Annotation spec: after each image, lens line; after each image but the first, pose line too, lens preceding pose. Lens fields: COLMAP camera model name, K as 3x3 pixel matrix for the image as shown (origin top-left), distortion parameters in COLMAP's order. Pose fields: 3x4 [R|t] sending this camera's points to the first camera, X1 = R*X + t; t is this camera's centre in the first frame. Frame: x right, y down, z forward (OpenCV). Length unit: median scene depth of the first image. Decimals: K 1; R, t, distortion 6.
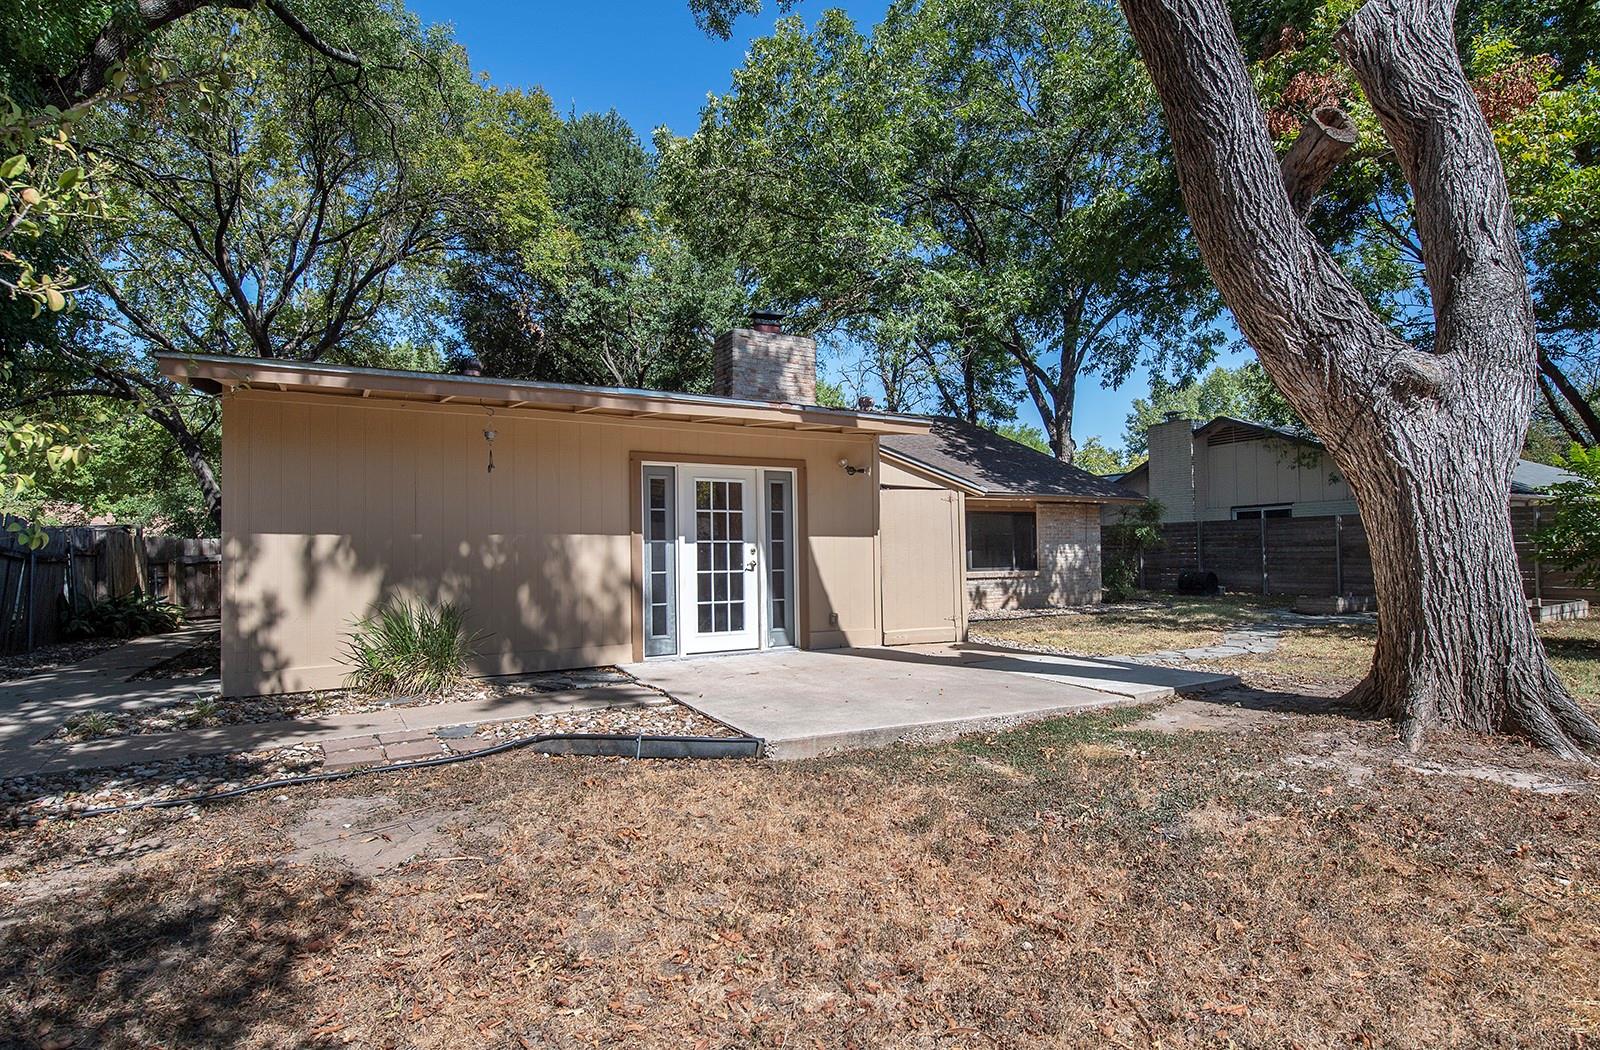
lens RADIAL K [[801.0, 0, 826.6], [0, 801.0, 530.8], [0, 0, 1]] dist [-0.002764, -0.000712]
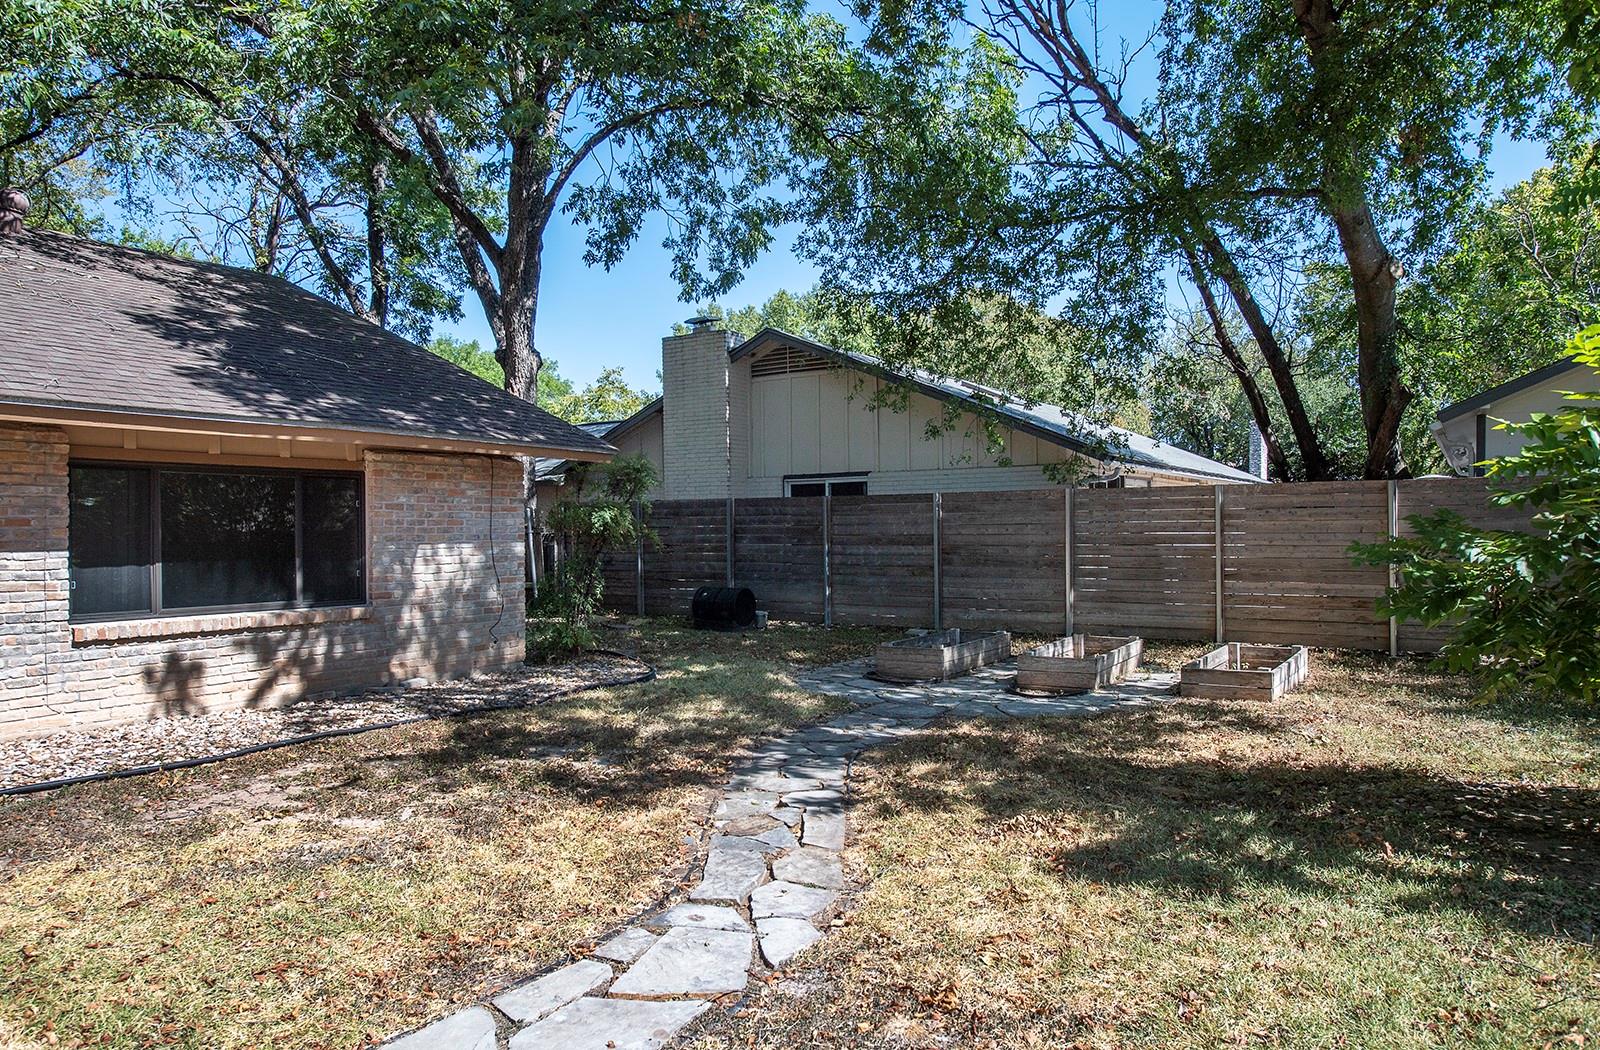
lens RADIAL K [[1083.3, 0, 800.0], [0, 1083.3, 525.0], [0, 0, 1]] dist [0.006822, 0.000678]
pose [[0.892934, 0.007906, 0.450117, 0.223280], [-0.015985, 0.999772, 0.014151, -0.006564], [-0.449903, -0.019831, 0.892857, 0.390678]]
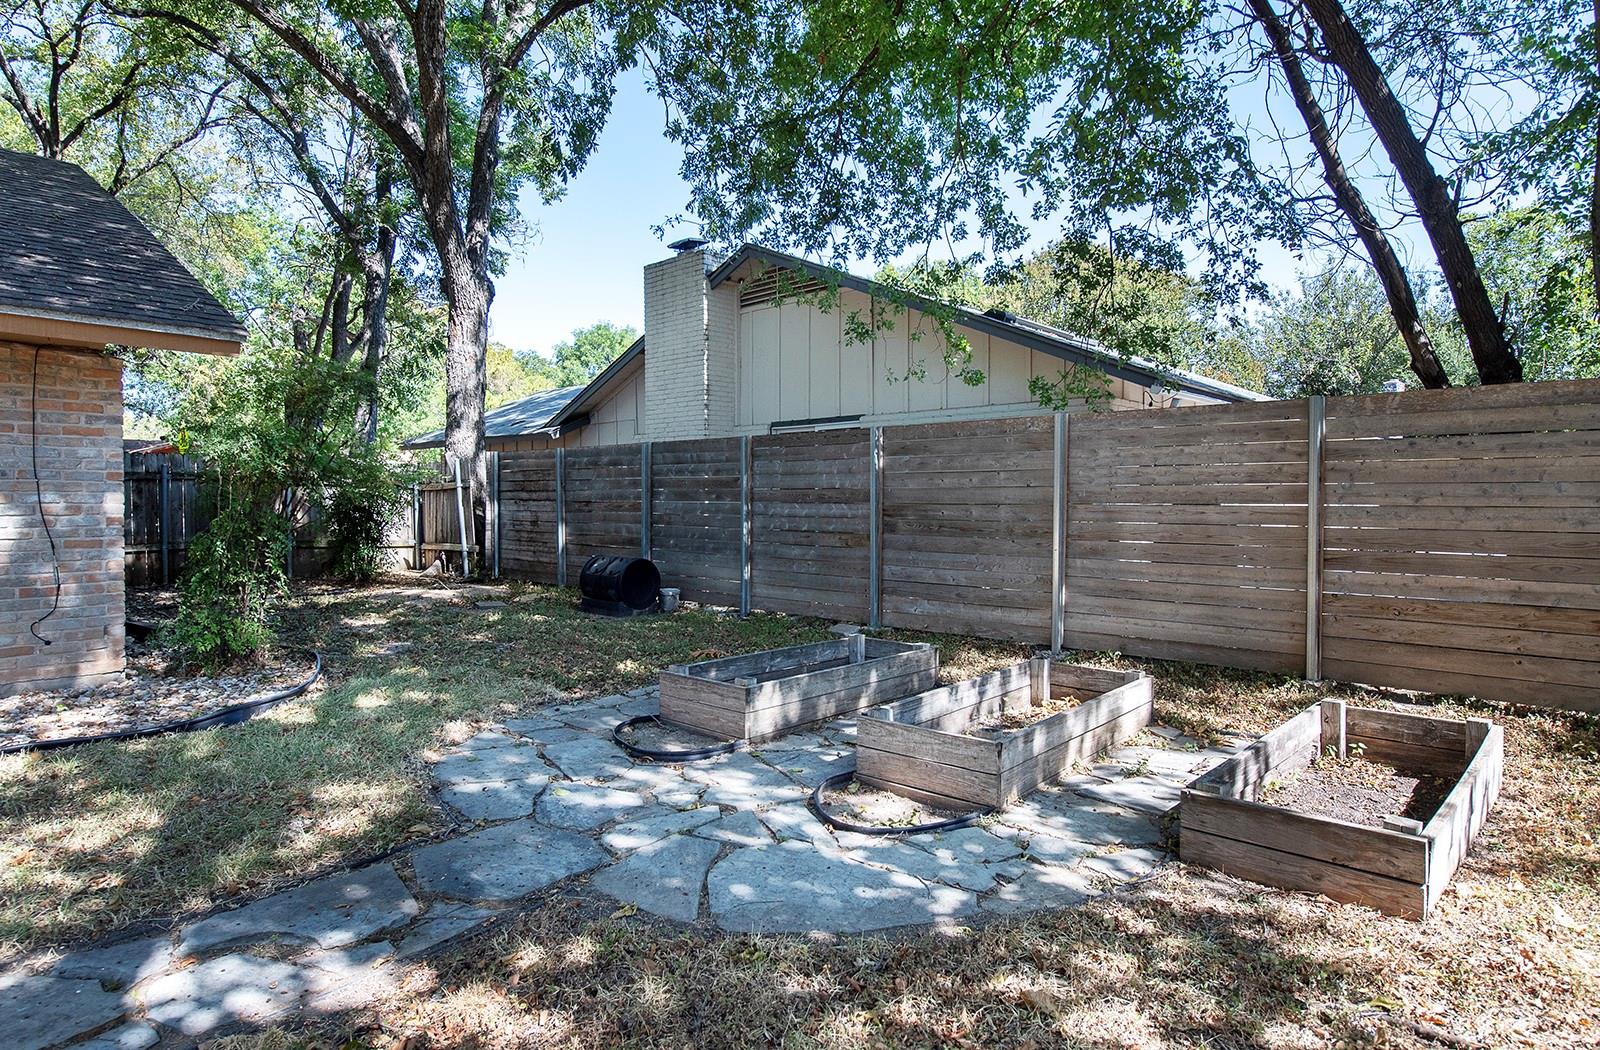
lens RADIAL K [[956.0, 0, 760.2], [0, 956.0, 525.7], [0, 0, 1]] dist [-0.003207, -0.000328]
pose [[0.959668, 0.003577, 0.281112, 0.528823], [-0.019677, 0.998322, 0.054470, 0.005924], [-0.280445, -0.057804, 0.958128, 0.651862]]
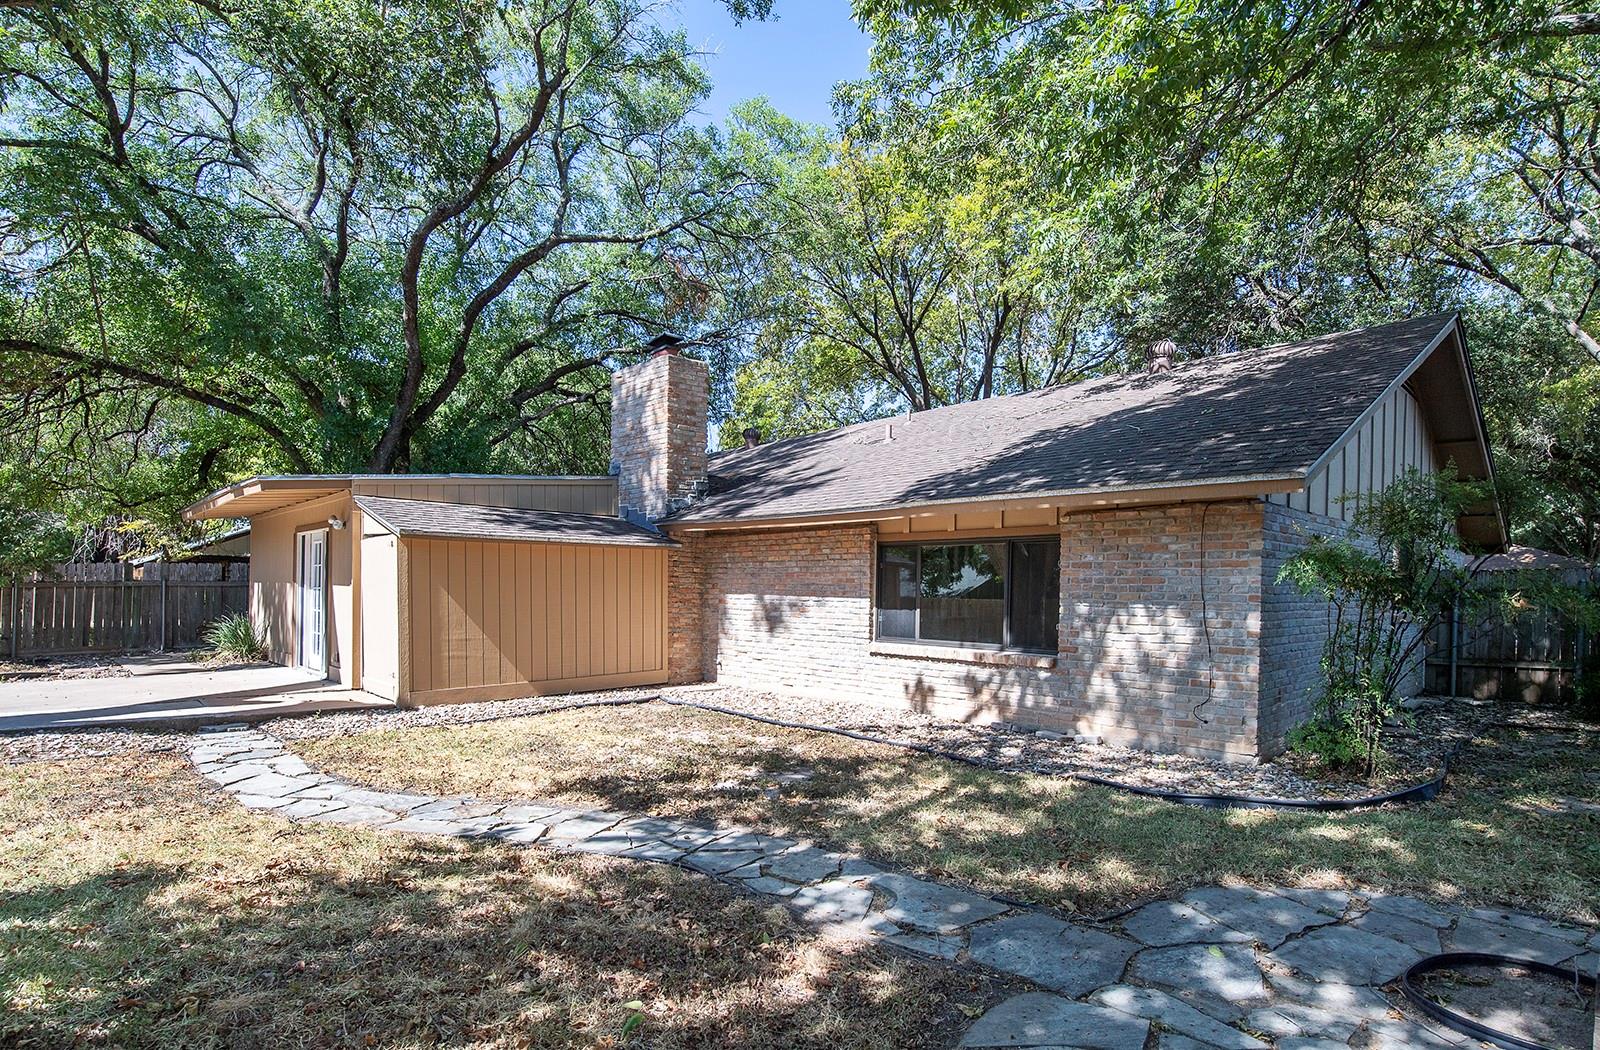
lens RADIAL K [[835.3, 0, 785.0], [0, 835.3, 522.7], [0, 0, 1]] dist [-0.002955, -0.000340]
pose [[0.214307, -0.064810, -0.974614, 0.710238], [0.006906, 0.997872, -0.064838, 0.000661], [0.976742, 0.007164, 0.214299, 0.749077]]
